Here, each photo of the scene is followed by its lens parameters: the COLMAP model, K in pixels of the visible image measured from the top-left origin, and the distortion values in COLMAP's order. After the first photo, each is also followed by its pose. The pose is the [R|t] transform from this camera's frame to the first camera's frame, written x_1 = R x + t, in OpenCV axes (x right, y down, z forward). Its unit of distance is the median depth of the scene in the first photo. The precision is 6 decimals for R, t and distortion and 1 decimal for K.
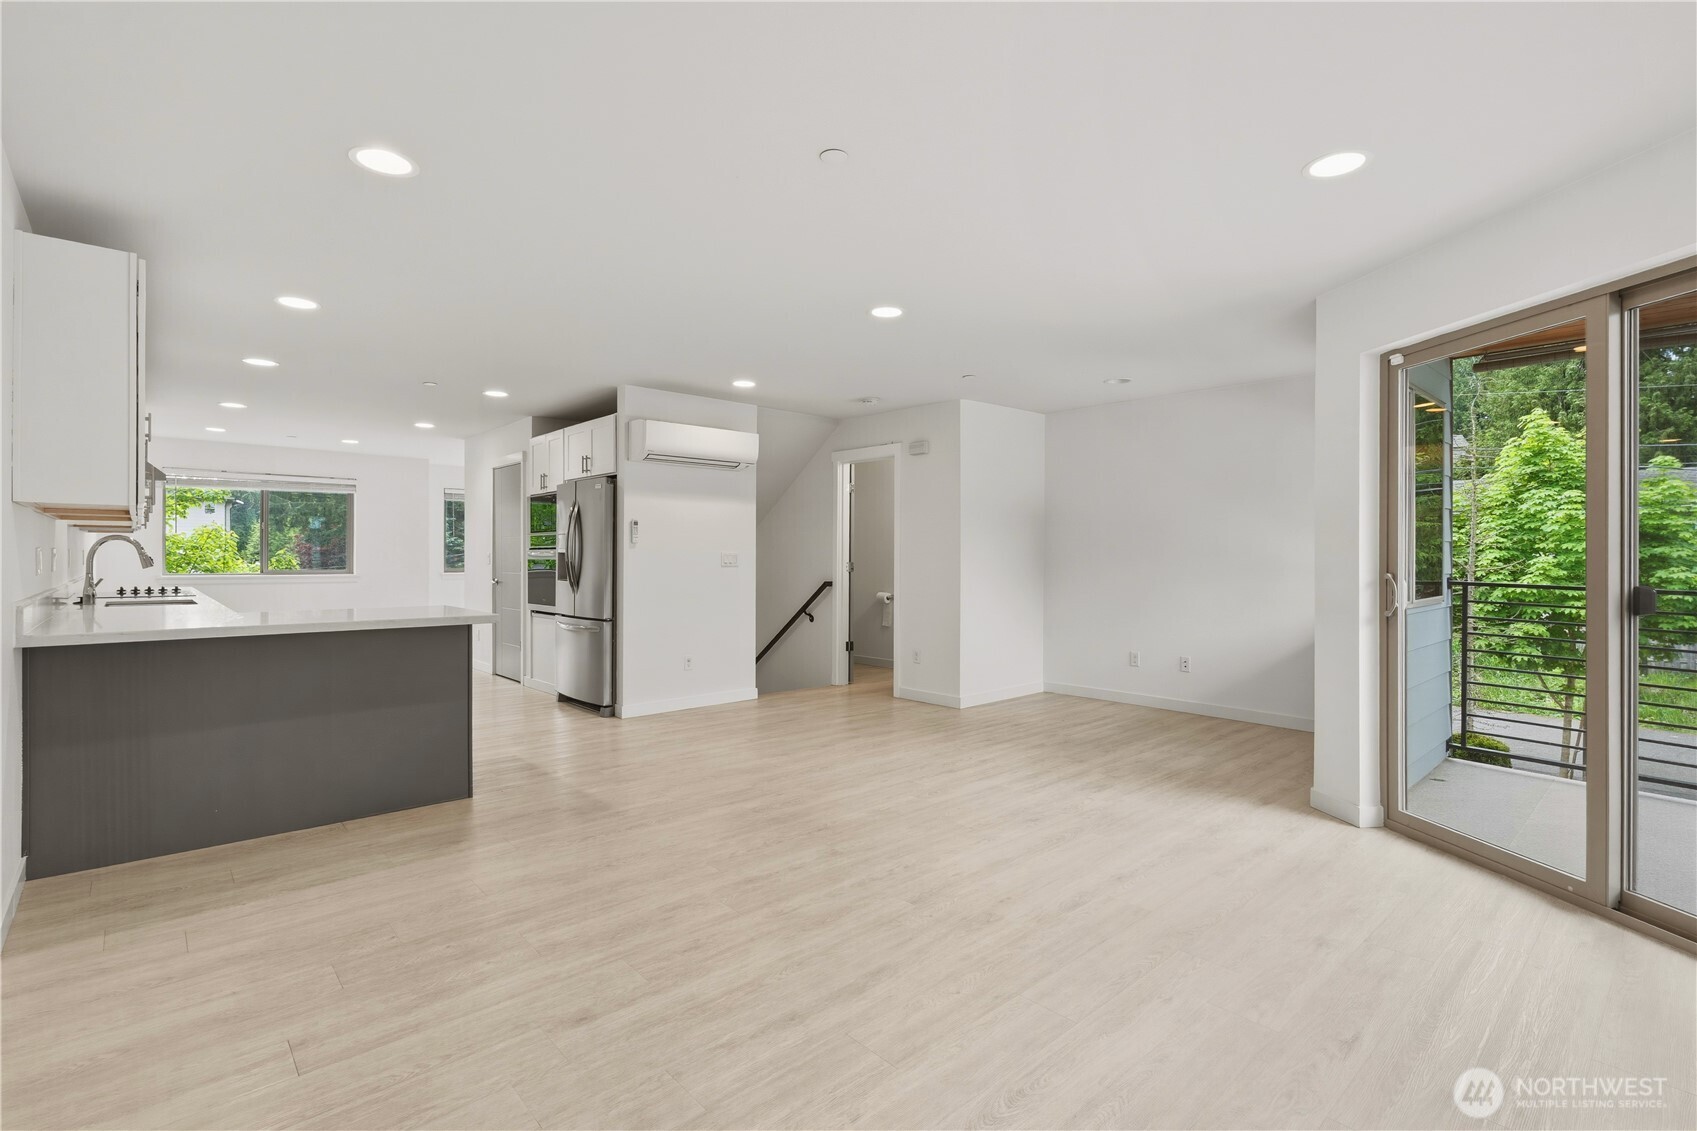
lens RADIAL K [[786.5, 0, 860.3], [0, 786.5, 558.0], [0, 0, 1]] dist [-0.004108, 0.001726]
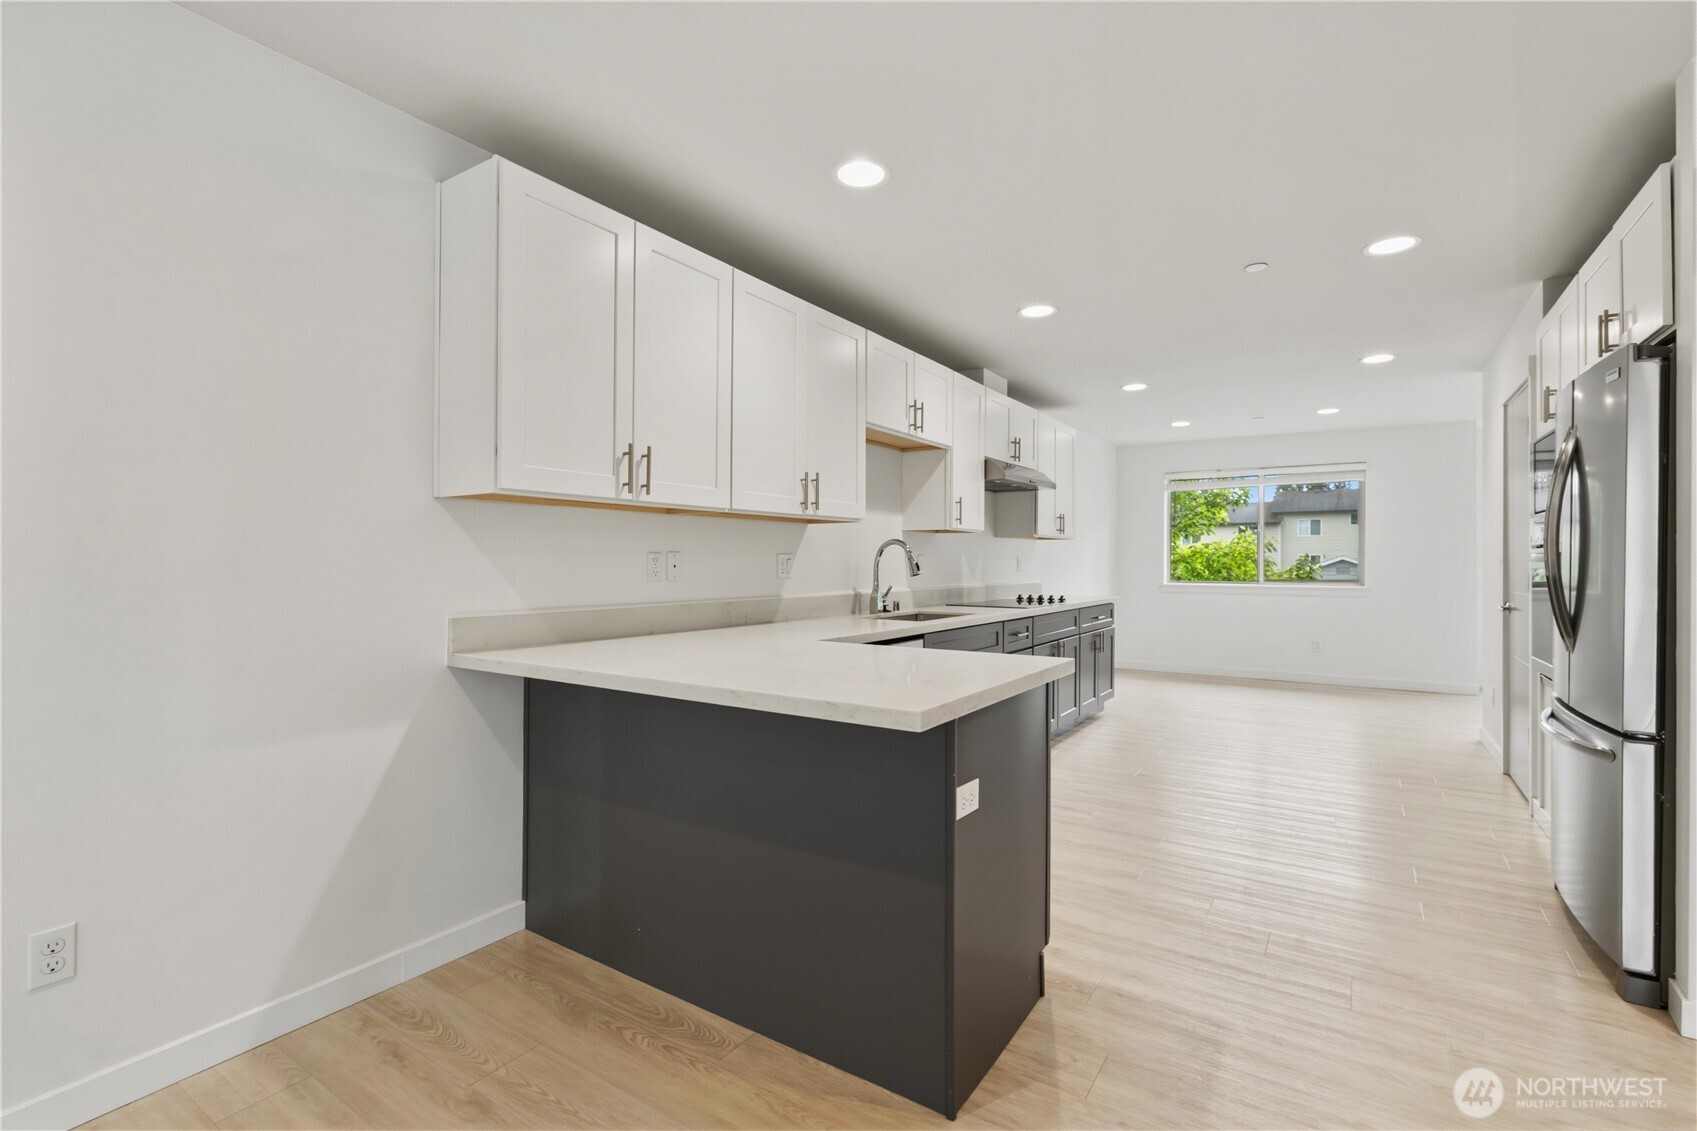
lens RADIAL K [[769.7, 0, 858.2], [0, 769.7, 562.1], [0, 0, 1]] dist [-0.003826, 0.000423]
pose [[0.245252, -0.001220, -0.969459, -0.114122], [-0.002525, 0.999995, -0.001898, -0.000462], [0.969456, 0.002913, 0.245248, 0.977595]]
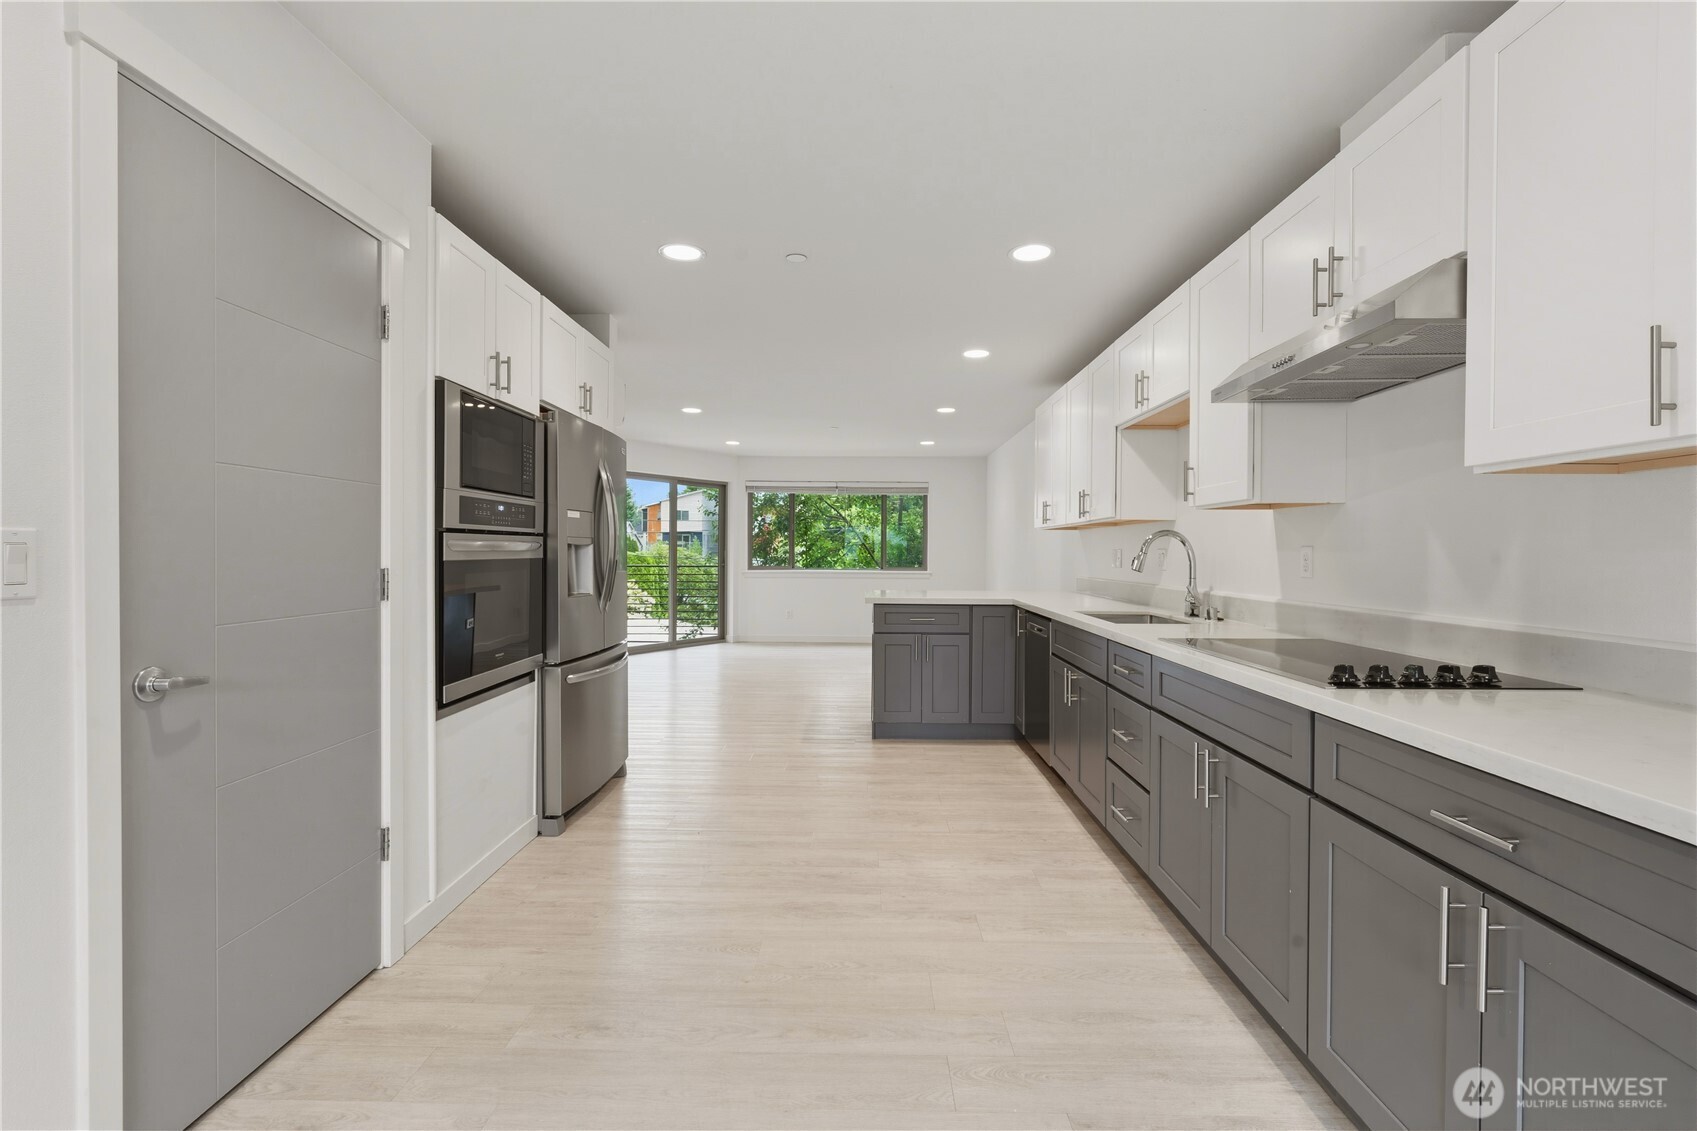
lens RADIAL K [[765.2, 0, 849.7], [0, 765.2, 562.3], [0, 0, 1]] dist [-0.002061, 0.000530]
pose [[-0.721329, -0.015999, 0.692408, -1.673578], [-0.007924, 0.999858, 0.014848, -0.007500], [-0.692547, 0.005223, -0.721353, 2.373181]]
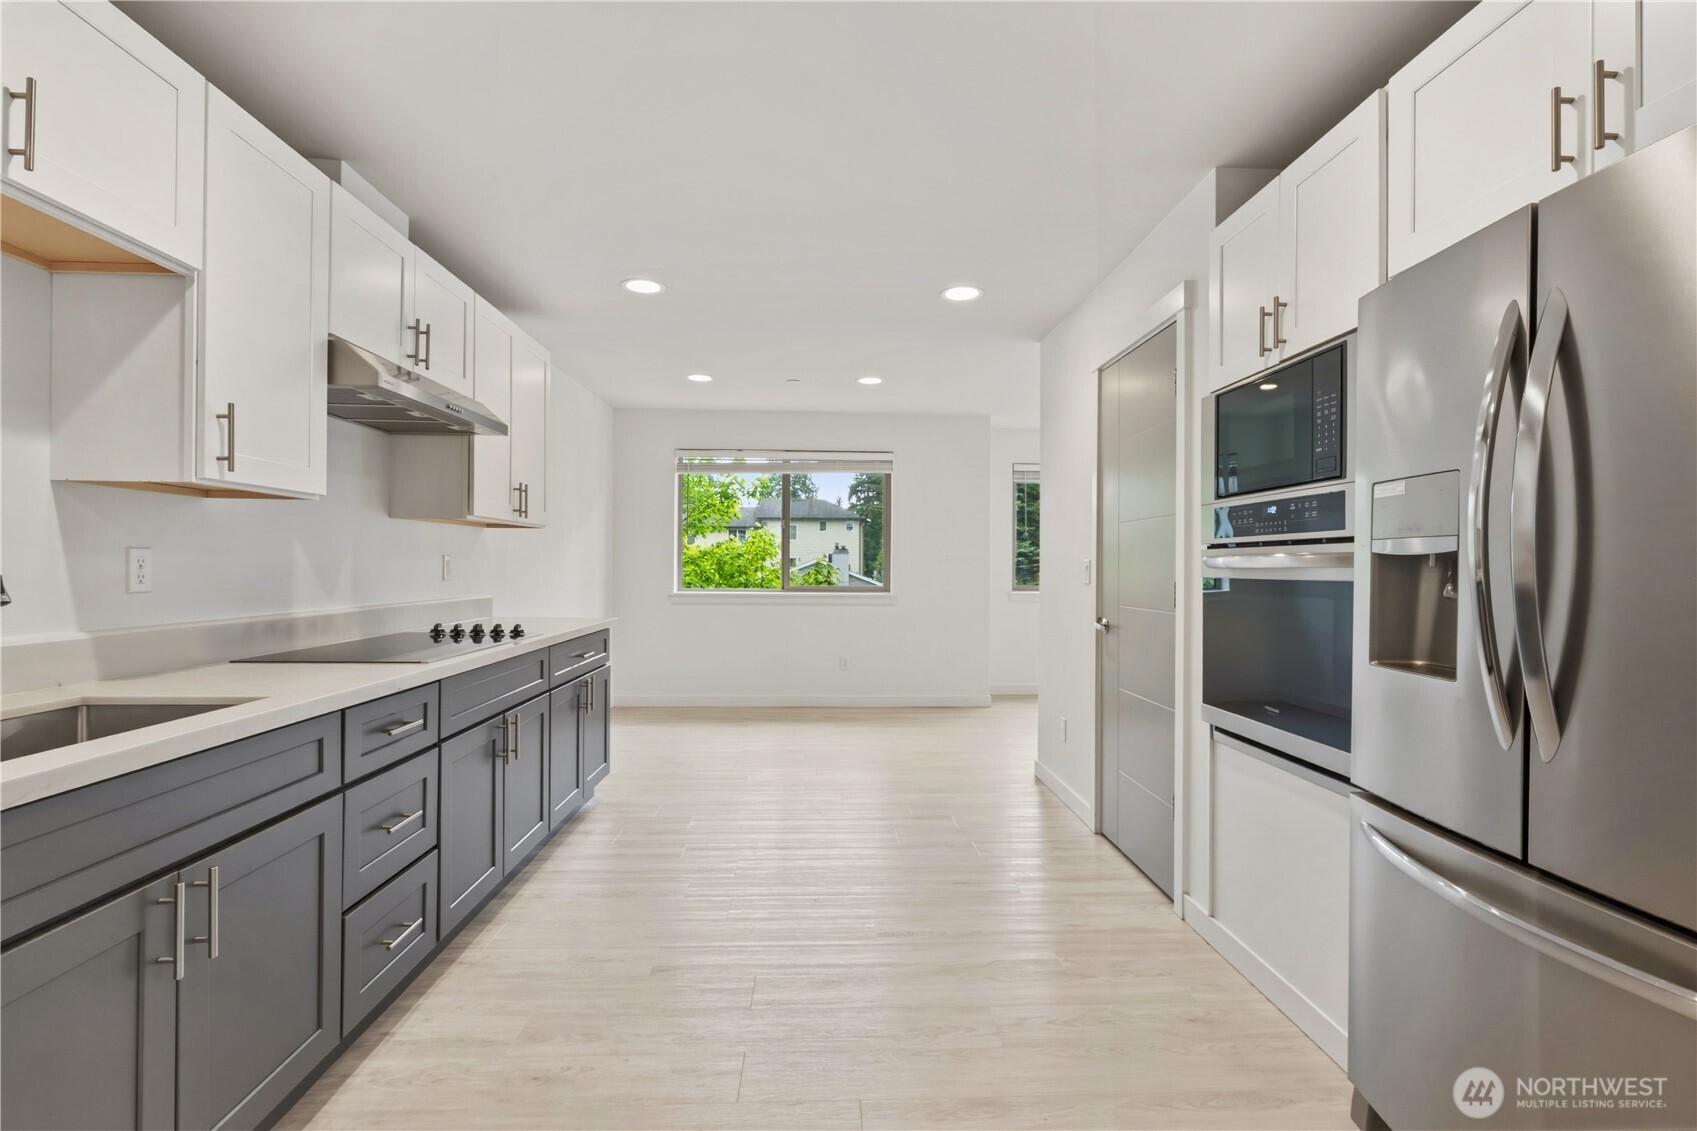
lens RADIAL K [[785.9, 0, 848.5], [0, 785.9, 565.5], [0, 0, 1]] dist [-0.001180, 0.000256]
pose [[0.760909, 0.002361, -0.648854, -0.665712], [-0.004586, 0.999988, -0.001740, -0.004109], [0.648843, 0.004300, 0.760911, 1.329154]]
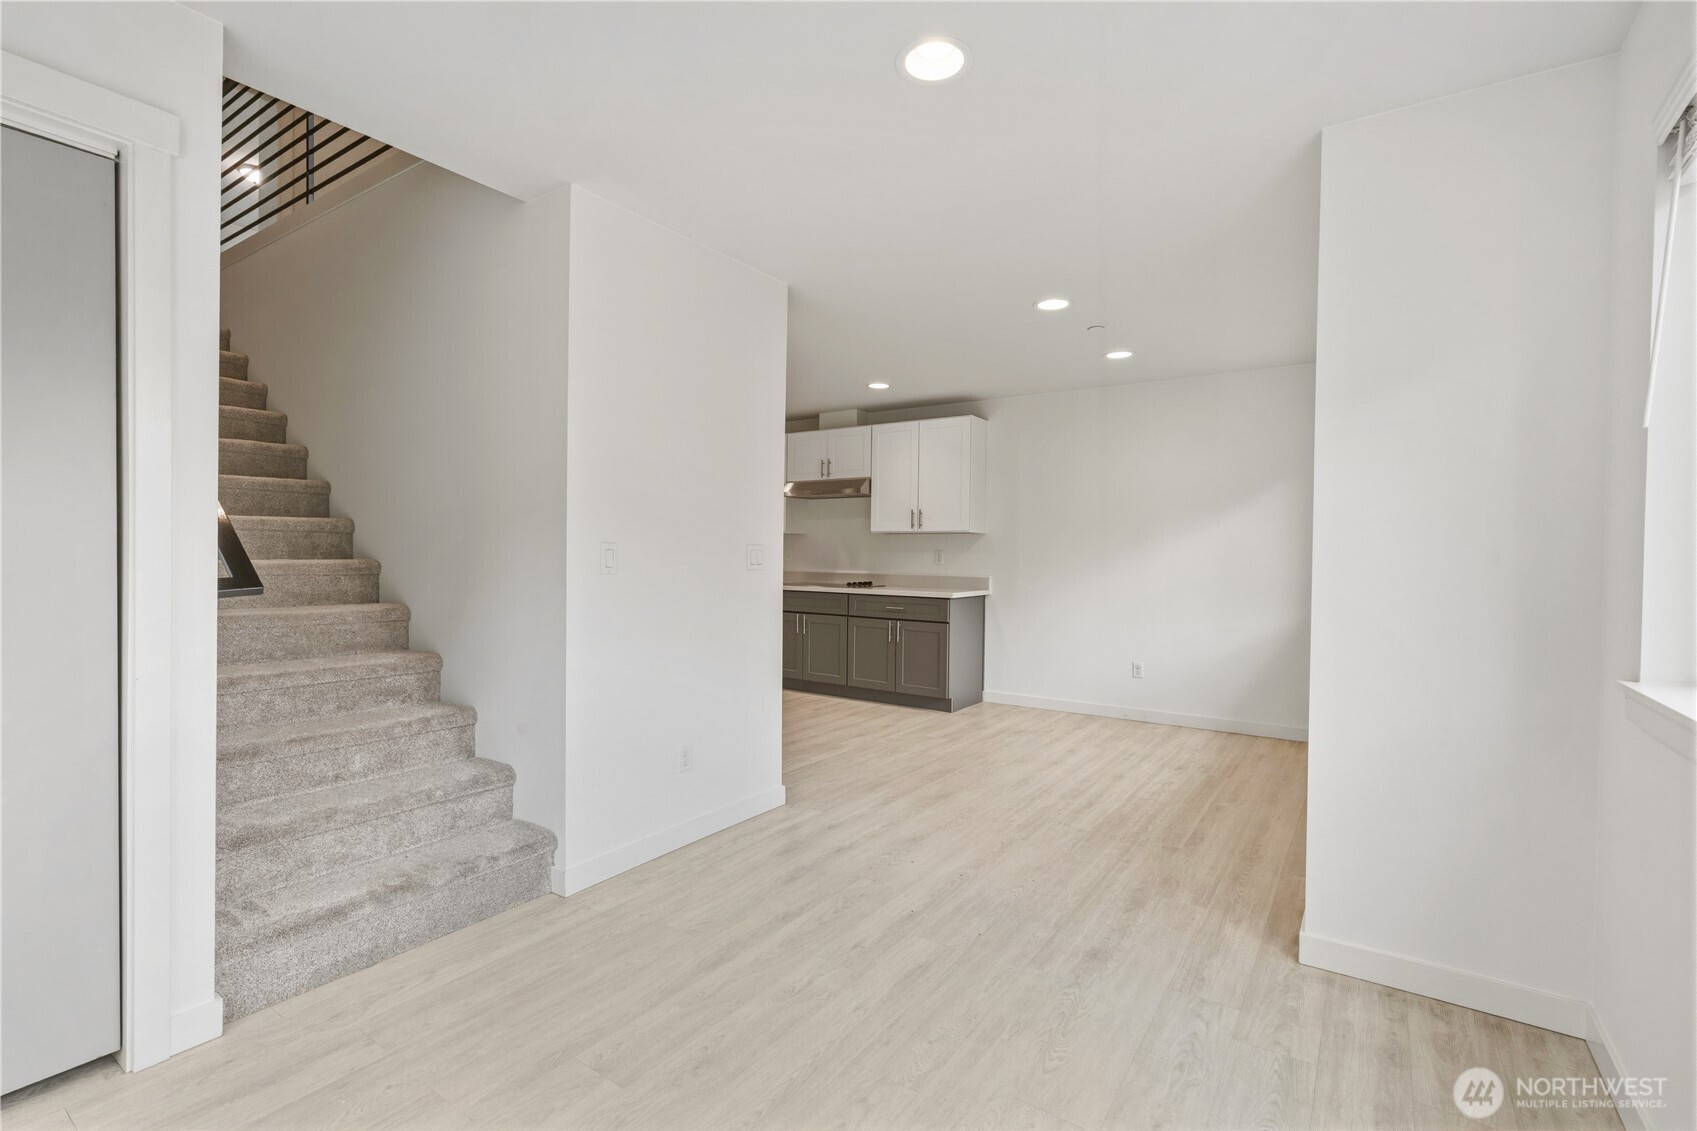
lens RADIAL K [[765.2, 0, 849.7], [0, 765.2, 562.3], [0, 0, 1]] dist [-0.002061, 0.000530]
pose [[-0.975124, -0.014713, -0.221169, -1.158766], [-0.017933, 0.999760, 0.012557, -0.009717], [0.220931, 0.016211, -0.975155, 3.630070]]
